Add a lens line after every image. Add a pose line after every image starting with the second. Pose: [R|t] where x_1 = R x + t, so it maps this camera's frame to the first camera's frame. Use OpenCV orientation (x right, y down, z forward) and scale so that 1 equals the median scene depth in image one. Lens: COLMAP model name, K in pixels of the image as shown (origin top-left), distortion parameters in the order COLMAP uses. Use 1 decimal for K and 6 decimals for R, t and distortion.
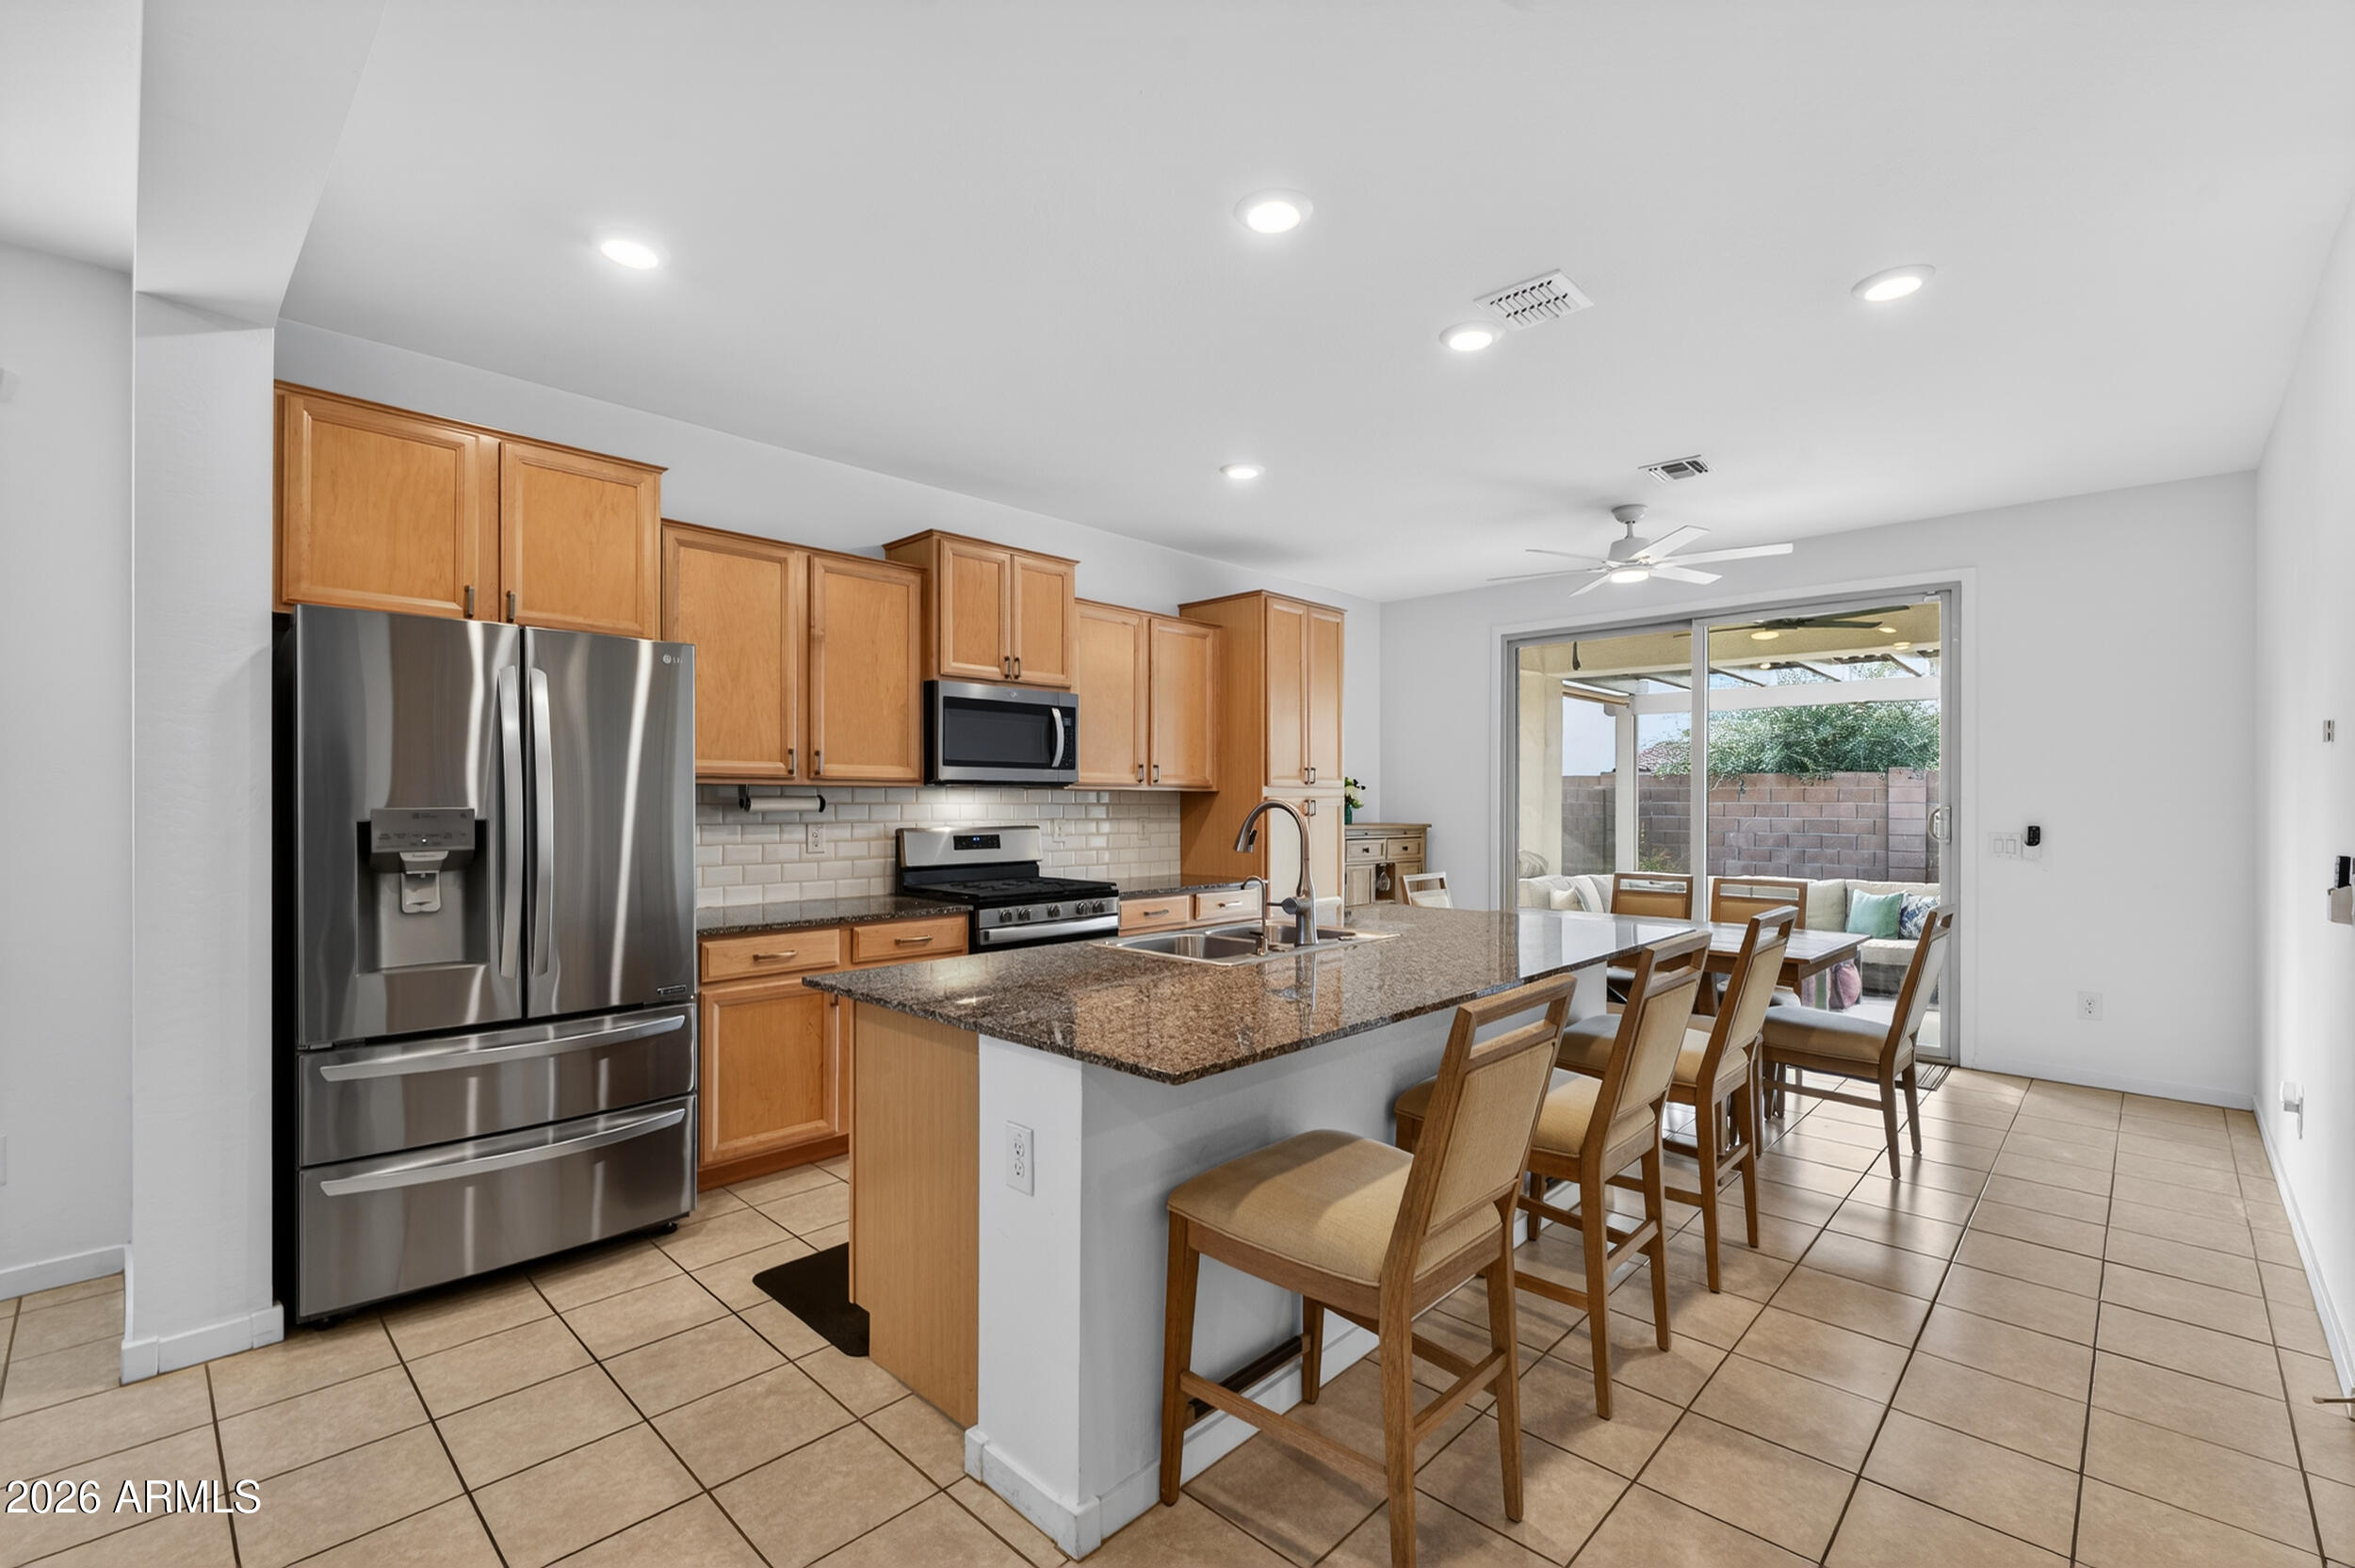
lens RADIAL K [[1012.6, 0, 1167.3], [0, 1012.6, 797.9], [0, 0, 1]] dist [-0.001214, -0.003029]
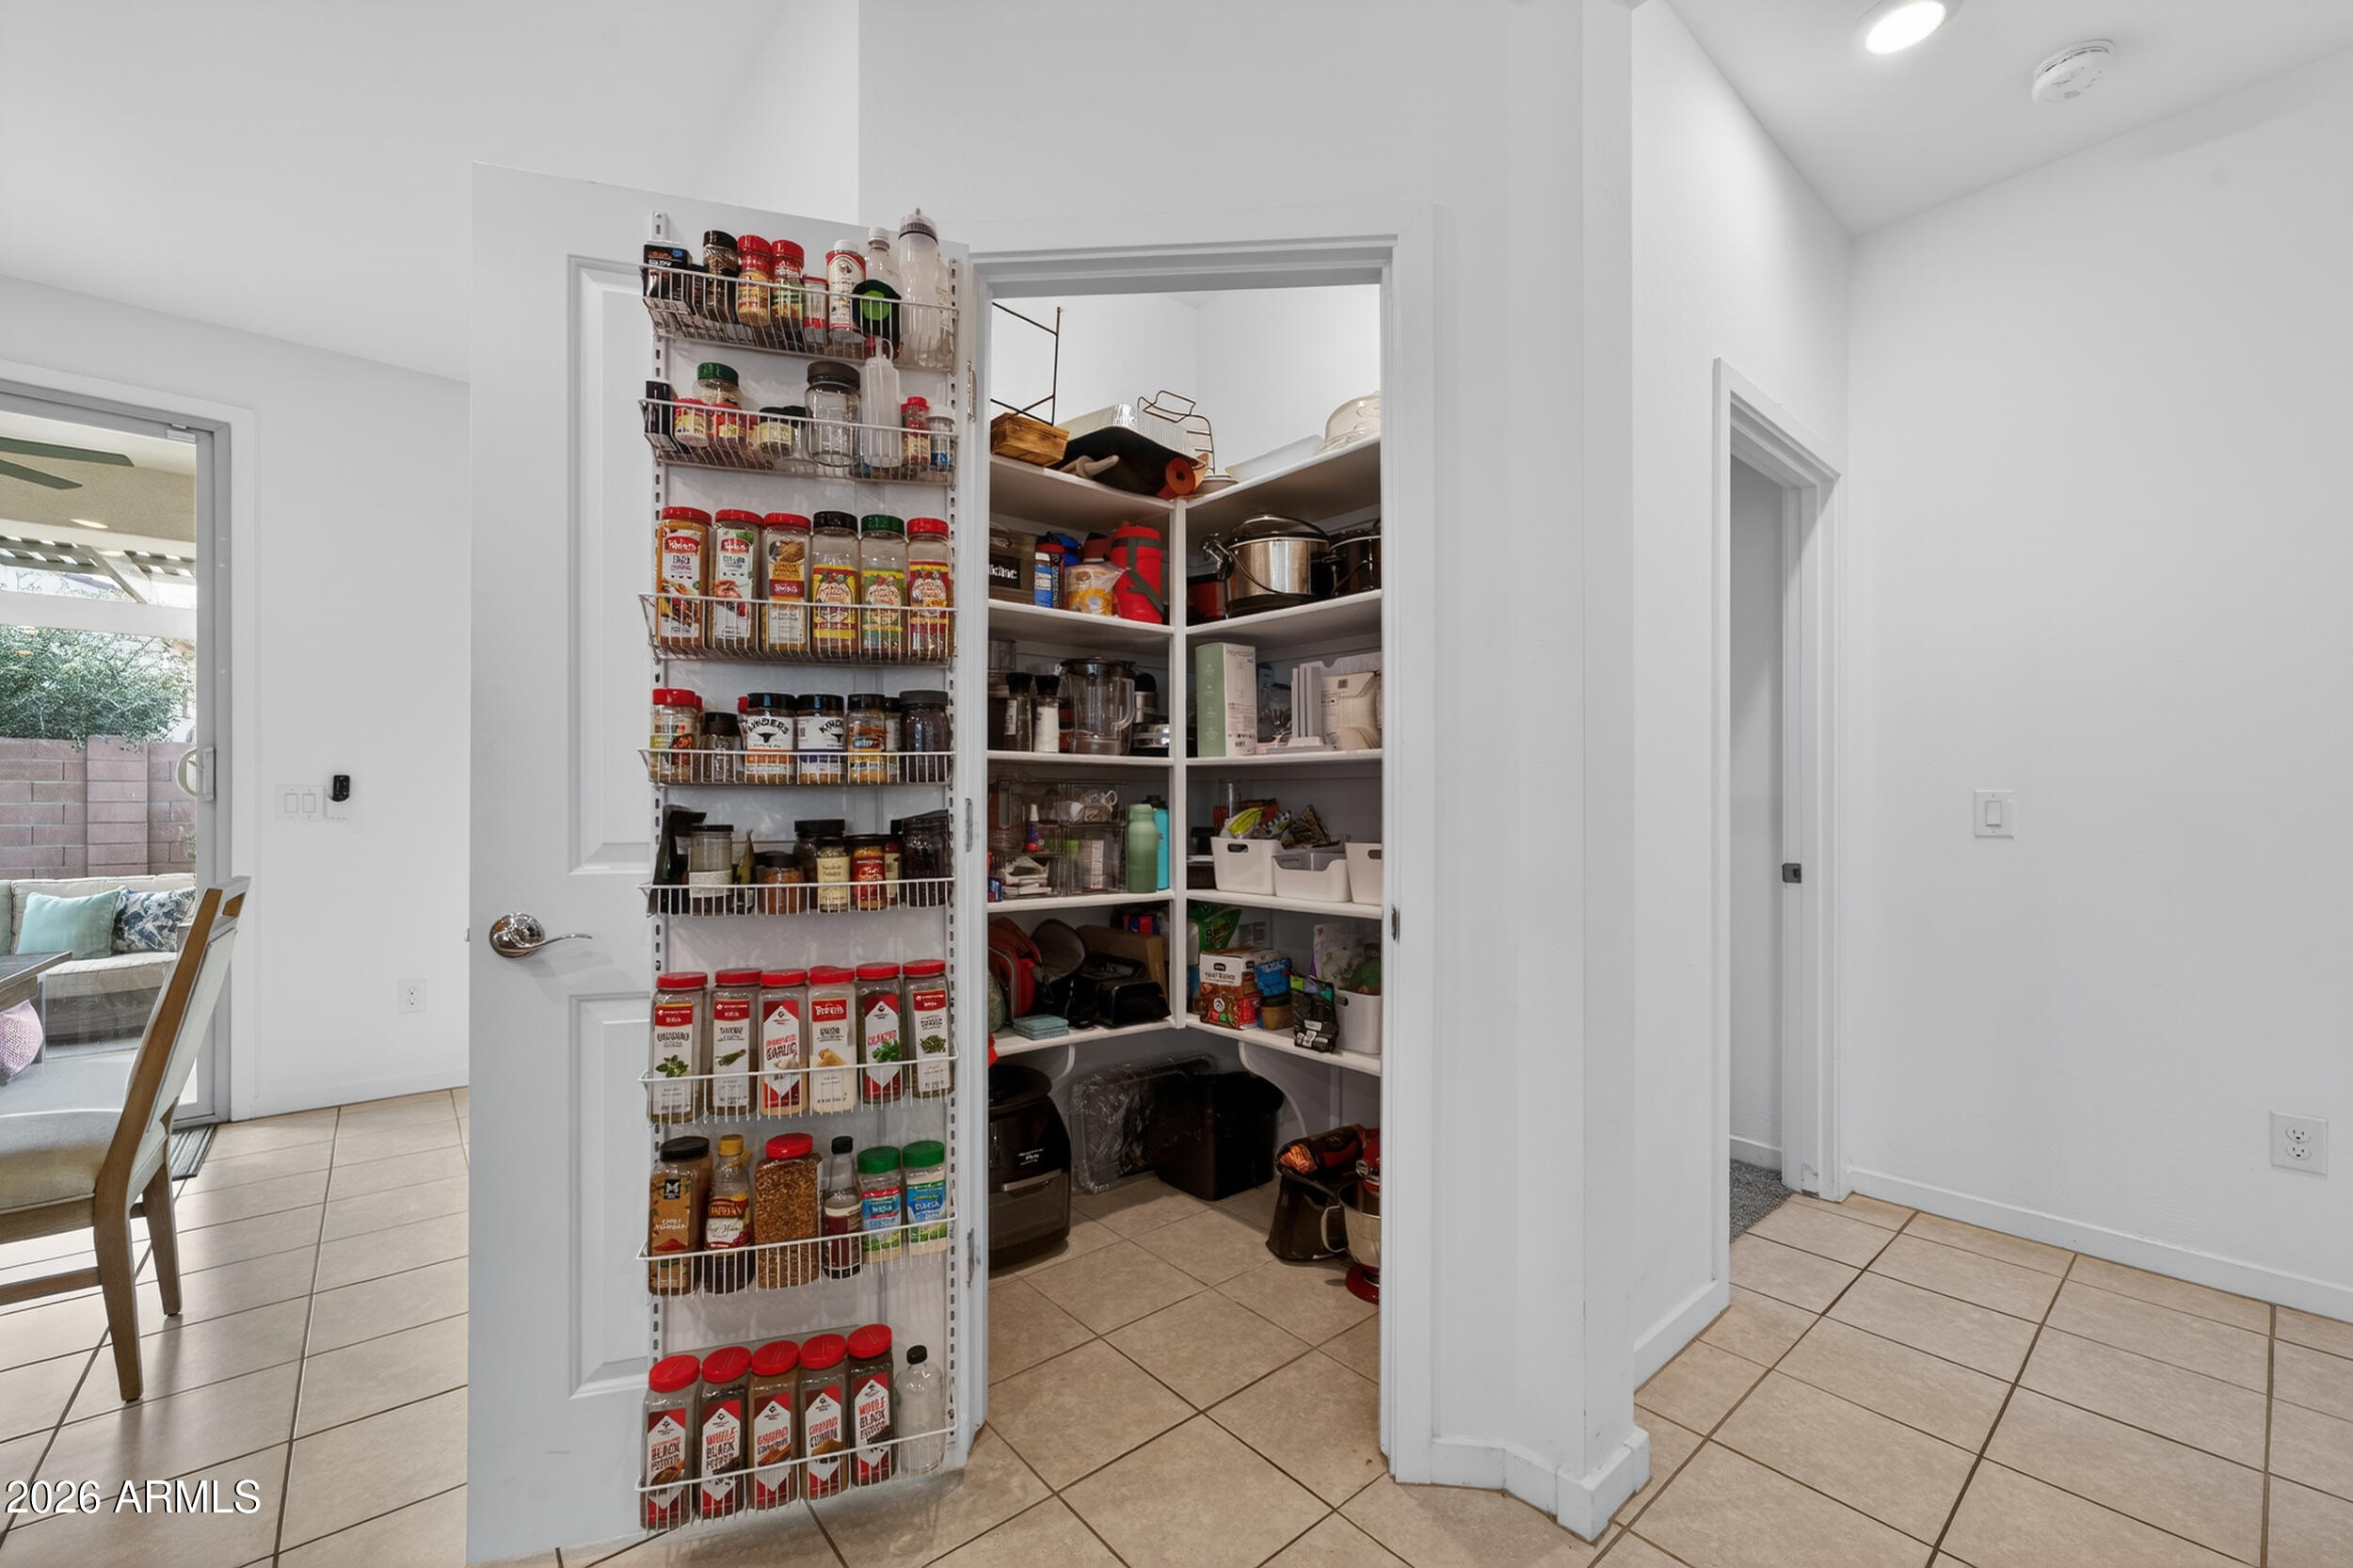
lens RADIAL K [[948.5, 0, 1159.3], [0, 948.5, 806.6], [0, 0, 1]] dist [-0.018471, 0.011790]
pose [[0.099371, -0.006541, 0.995029, 0.233762], [-0.001554, 0.999976, 0.006728, 0.049617], [-0.995049, -0.002215, 0.099359, 0.345323]]
